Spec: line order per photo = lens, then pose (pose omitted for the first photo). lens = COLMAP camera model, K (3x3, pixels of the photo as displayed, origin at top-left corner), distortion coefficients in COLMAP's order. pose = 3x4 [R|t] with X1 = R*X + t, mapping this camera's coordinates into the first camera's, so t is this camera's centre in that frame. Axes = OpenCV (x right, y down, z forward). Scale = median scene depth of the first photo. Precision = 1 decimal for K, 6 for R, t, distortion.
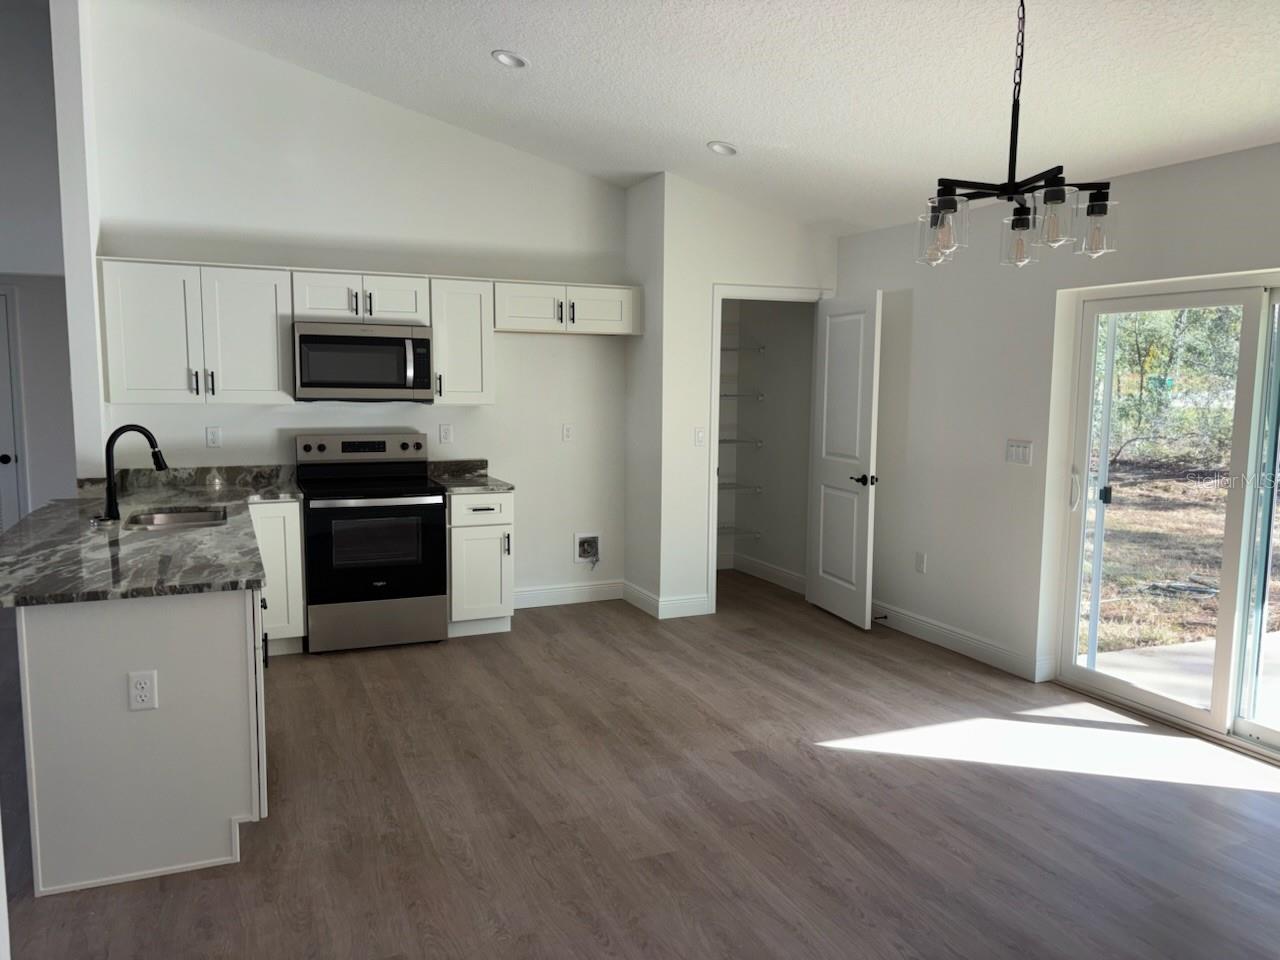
lens RADIAL K [[973.5, 0, 646.2], [0, 973.5, 481.1], [0, 0, 1]] dist [0.100251, -0.117264]
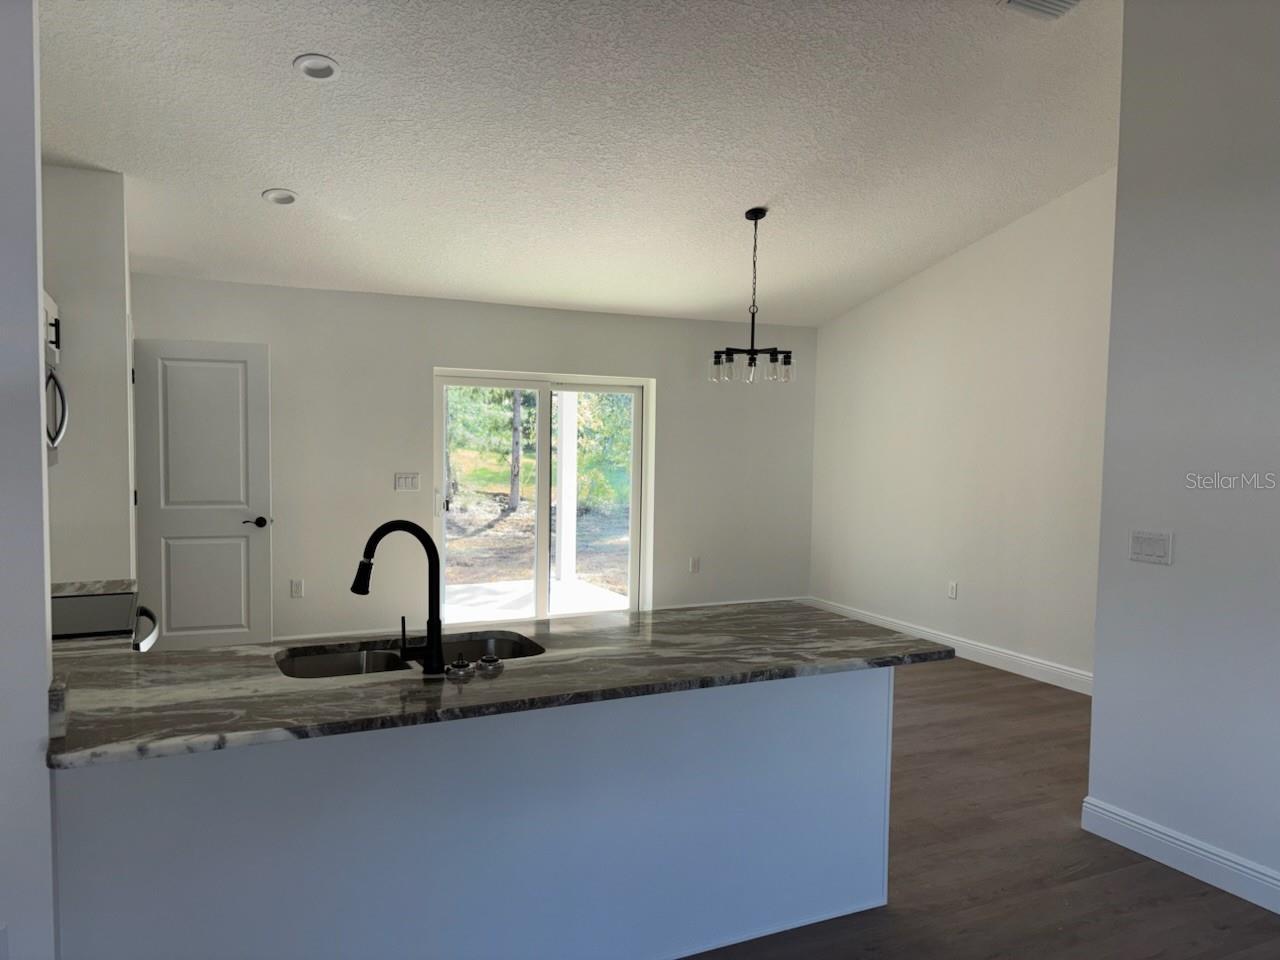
lens RADIAL K [[959.0, 0, 643.7], [0, 959.0, 485.5], [0, 0, 1]] dist [0.149749, -0.285792]
pose [[-0.040399, -0.072537, 0.996547, -0.902345], [0.092928, 0.992766, 0.076029, -0.088225], [-0.994853, 0.095679, -0.033366, 0.686515]]
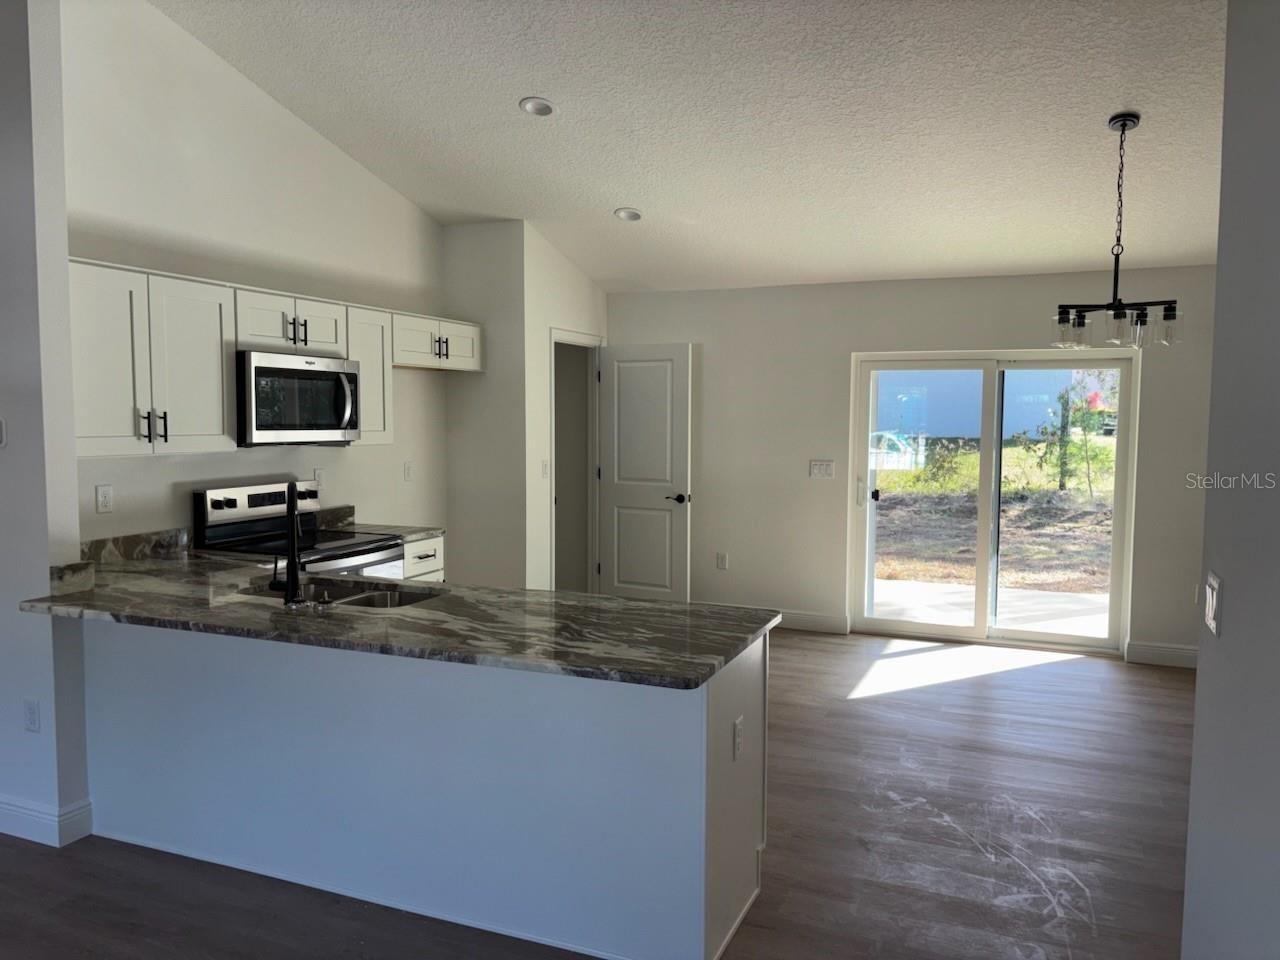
lens RADIAL K [[960.6, 0, 640.0], [0, 960.6, 480.0], [0, 0, 1]] dist [0.040472, -0.004231]
pose [[0.728936, -0.054577, 0.682403, -0.669885], [0.077128, 0.997018, -0.002649, -0.026589], [-0.680223, 0.054563, 0.730972, 0.193453]]
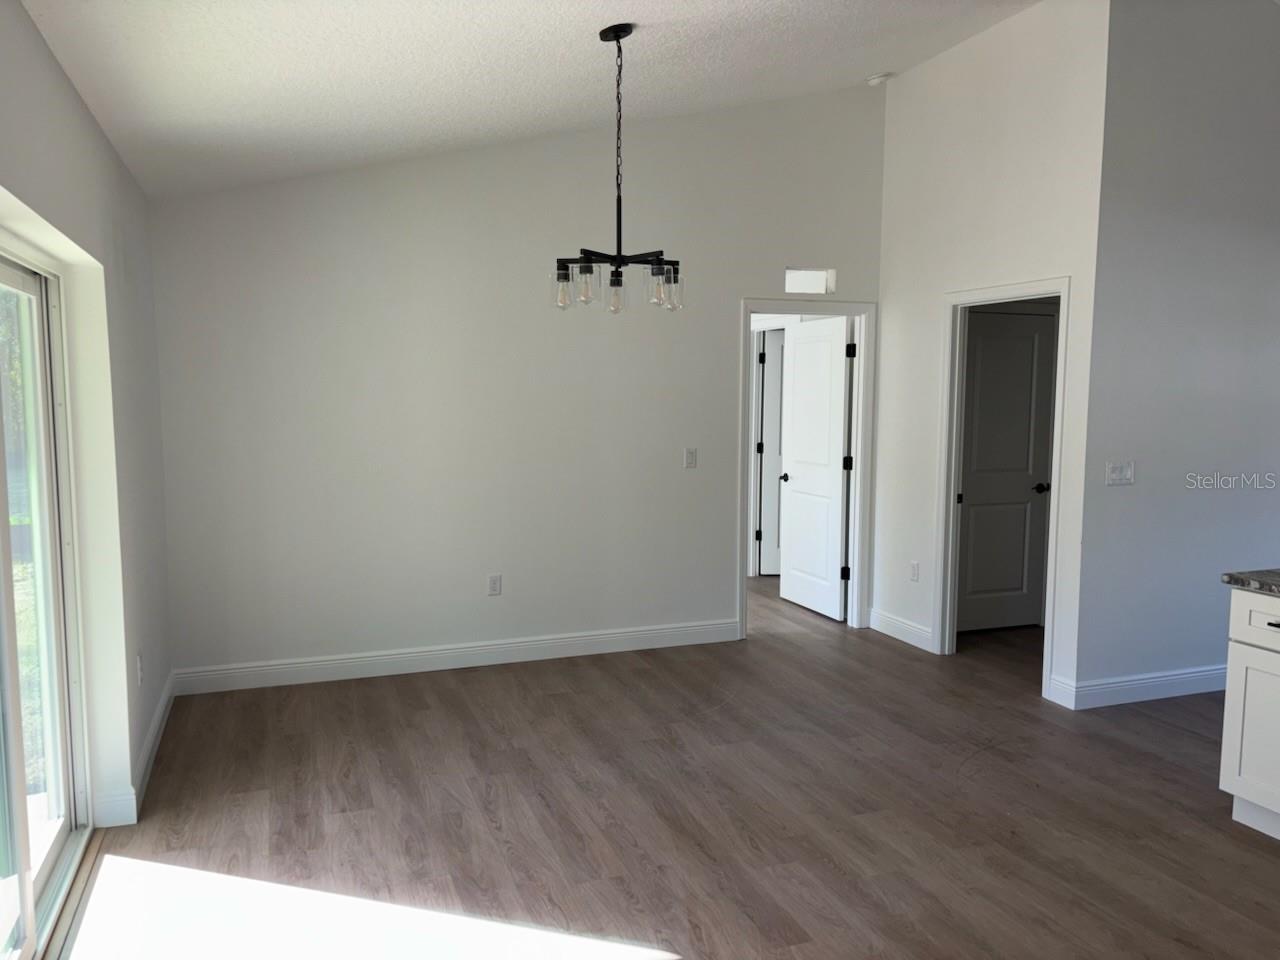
lens RADIAL K [[960.6, 0, 640.0], [0, 960.6, 480.0], [0, 0, 1]] dist [0.040472, -0.004231]
pose [[-0.998573, -0.016870, 0.050665, 0.133810], [-0.006737, 0.981005, 0.193867, -0.128831], [-0.052974, 0.193249, -0.979719, 1.211637]]
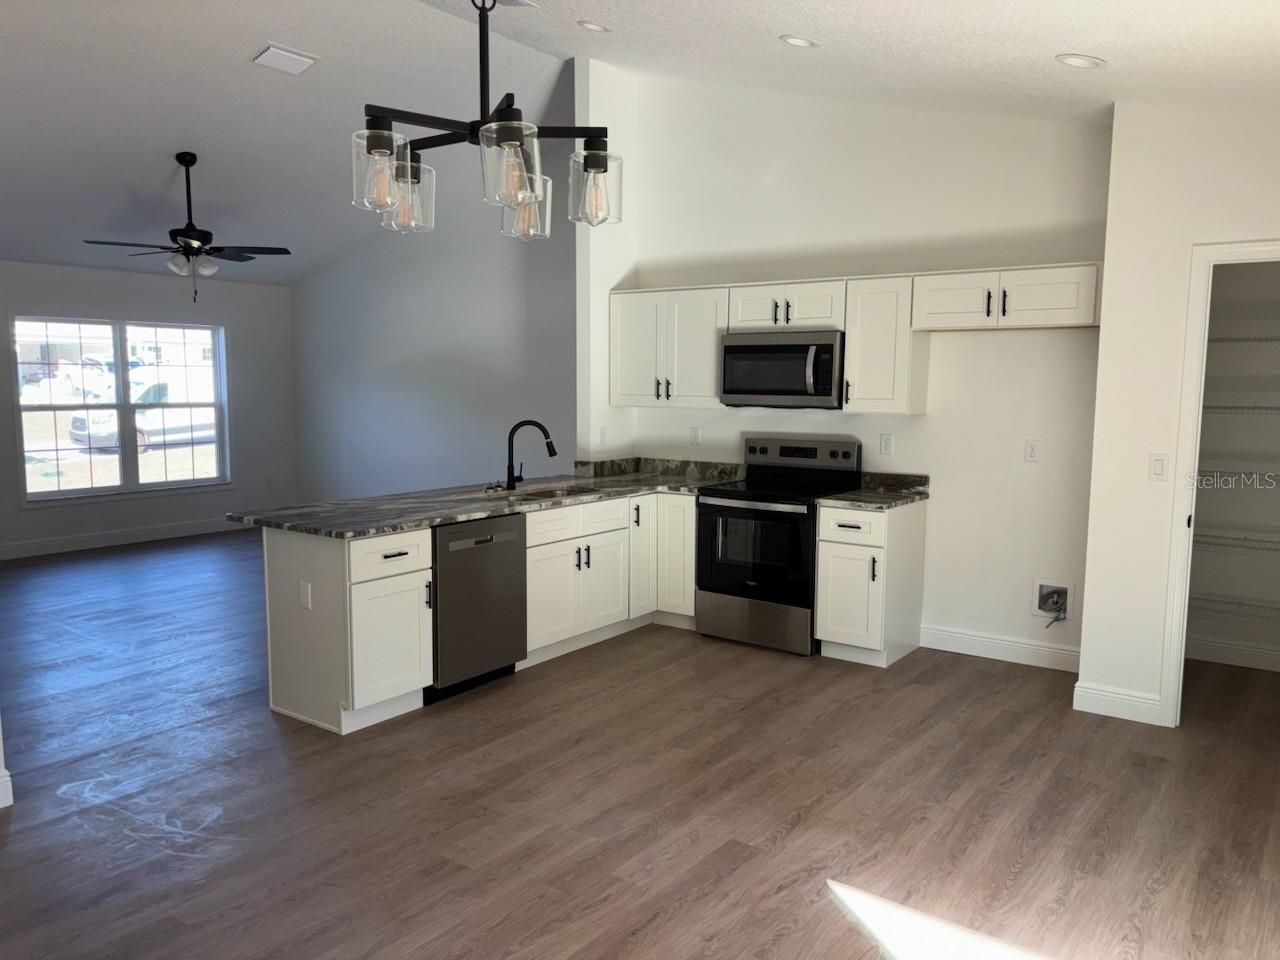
lens RADIAL K [[973.5, 0, 646.2], [0, 973.5, 481.1], [0, 0, 1]] dist [0.100251, -0.117264]
pose [[0.505377, 0.086300, -0.858572, 0.550759], [-0.092385, 0.994679, 0.045601, -0.039857], [0.857939, 0.056274, 0.510661, 0.376894]]
